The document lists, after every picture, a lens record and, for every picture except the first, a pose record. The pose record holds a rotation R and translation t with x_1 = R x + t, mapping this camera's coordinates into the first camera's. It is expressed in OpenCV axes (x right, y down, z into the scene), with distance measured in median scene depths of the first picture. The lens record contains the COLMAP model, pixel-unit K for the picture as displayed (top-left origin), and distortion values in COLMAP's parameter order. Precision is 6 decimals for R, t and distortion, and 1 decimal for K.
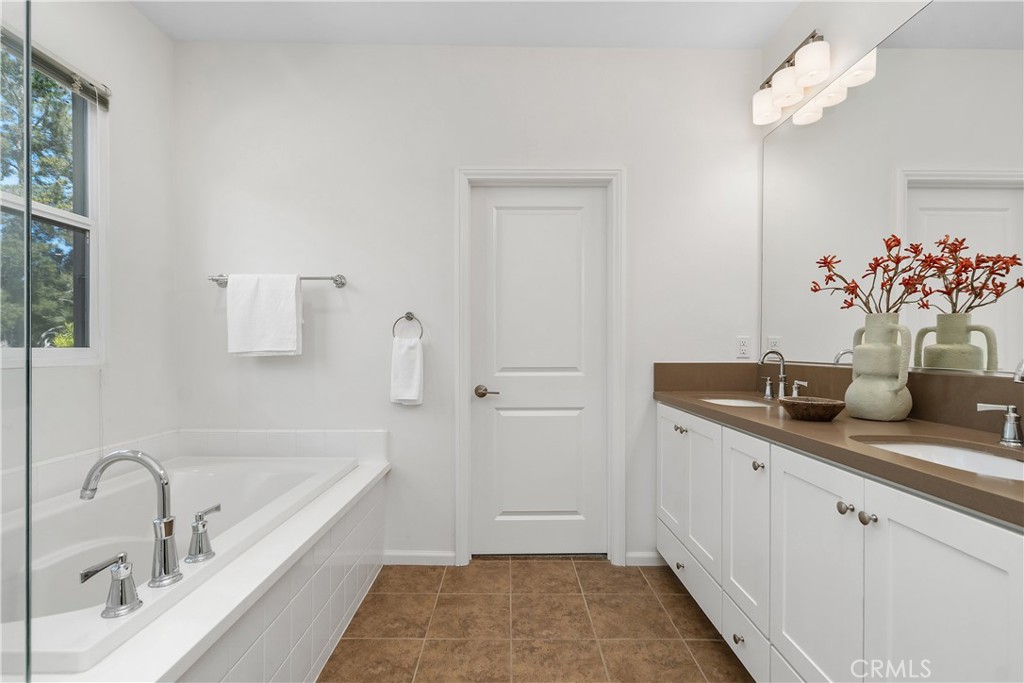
lens RADIAL K [[463.7, 0, 503.8], [0, 463.7, 354.8], [0, 0, 1]] dist [0.007466, 0.000428]
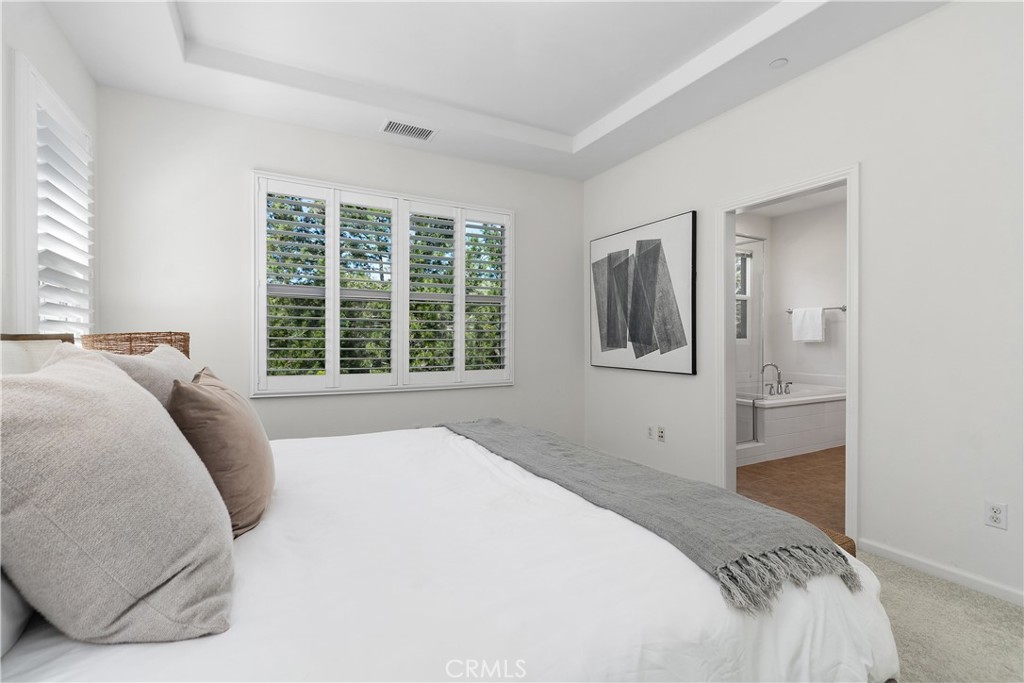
lens RADIAL K [[463.7, 0, 512.2], [0, 463.7, 334.6], [0, 0, 1]] dist [0.007466, 0.000428]
pose [[0.477401, -0.009394, -0.878635, 1.133087], [-0.001006, 0.999936, -0.011237, -0.010407], [0.878685, 0.006249, 0.477362, -1.948028]]
